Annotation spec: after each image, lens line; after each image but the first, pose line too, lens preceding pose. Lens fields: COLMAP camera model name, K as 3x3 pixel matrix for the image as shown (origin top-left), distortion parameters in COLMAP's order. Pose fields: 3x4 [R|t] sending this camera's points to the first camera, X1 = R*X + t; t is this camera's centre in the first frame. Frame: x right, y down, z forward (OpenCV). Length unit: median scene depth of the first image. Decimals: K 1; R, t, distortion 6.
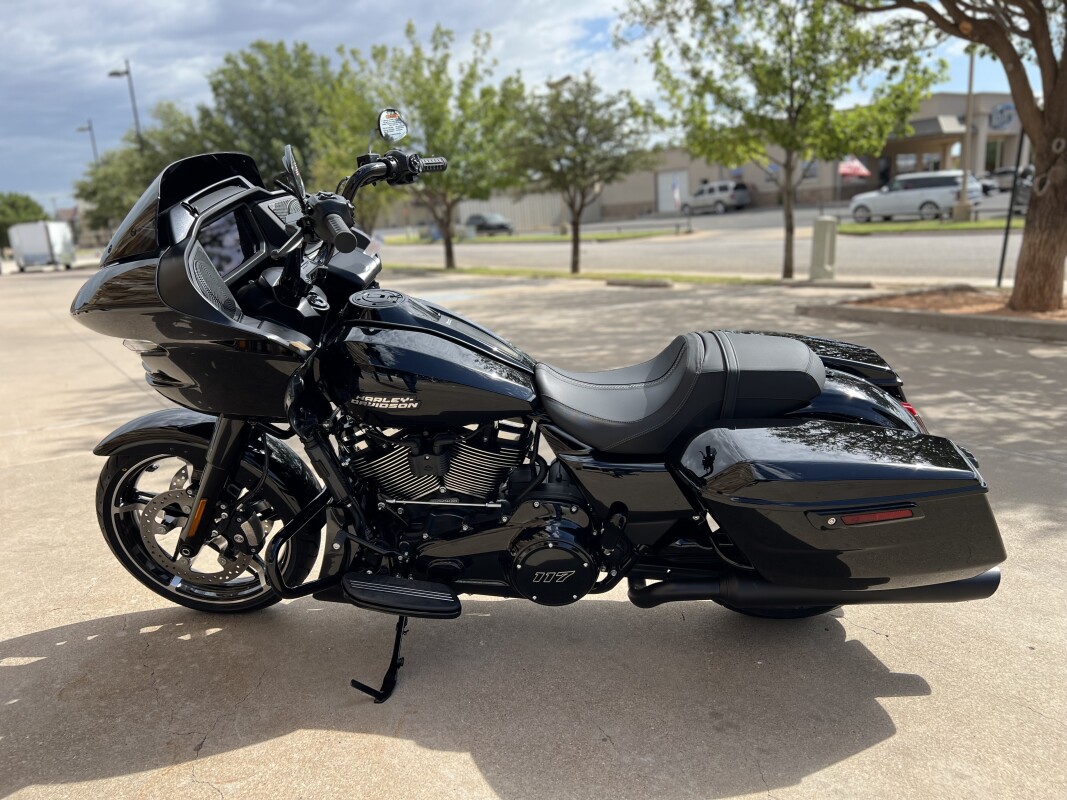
lens RADIAL K [[809.8, 0, 549.4], [0, 809.8, 405.9], [0, 0, 1]] dist [0.040618, -0.045464]
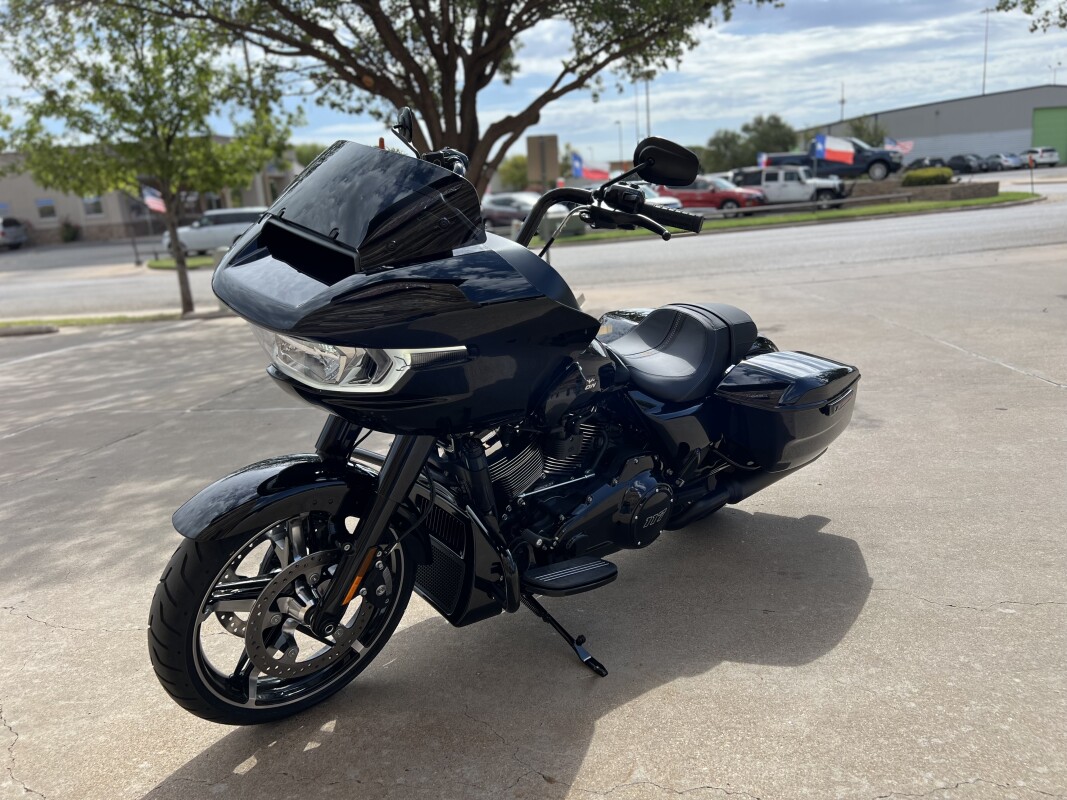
lens RADIAL K [[809.8, 0, 542.0], [0, 809.8, 401.8], [0, 0, 1]] dist [0.040618, -0.045464]
pose [[0.672221, -0.164327, 0.721883, -0.141564], [0.199118, 0.979258, 0.037495, -0.005351], [-0.713071, 0.118536, 0.690998, 0.043329]]
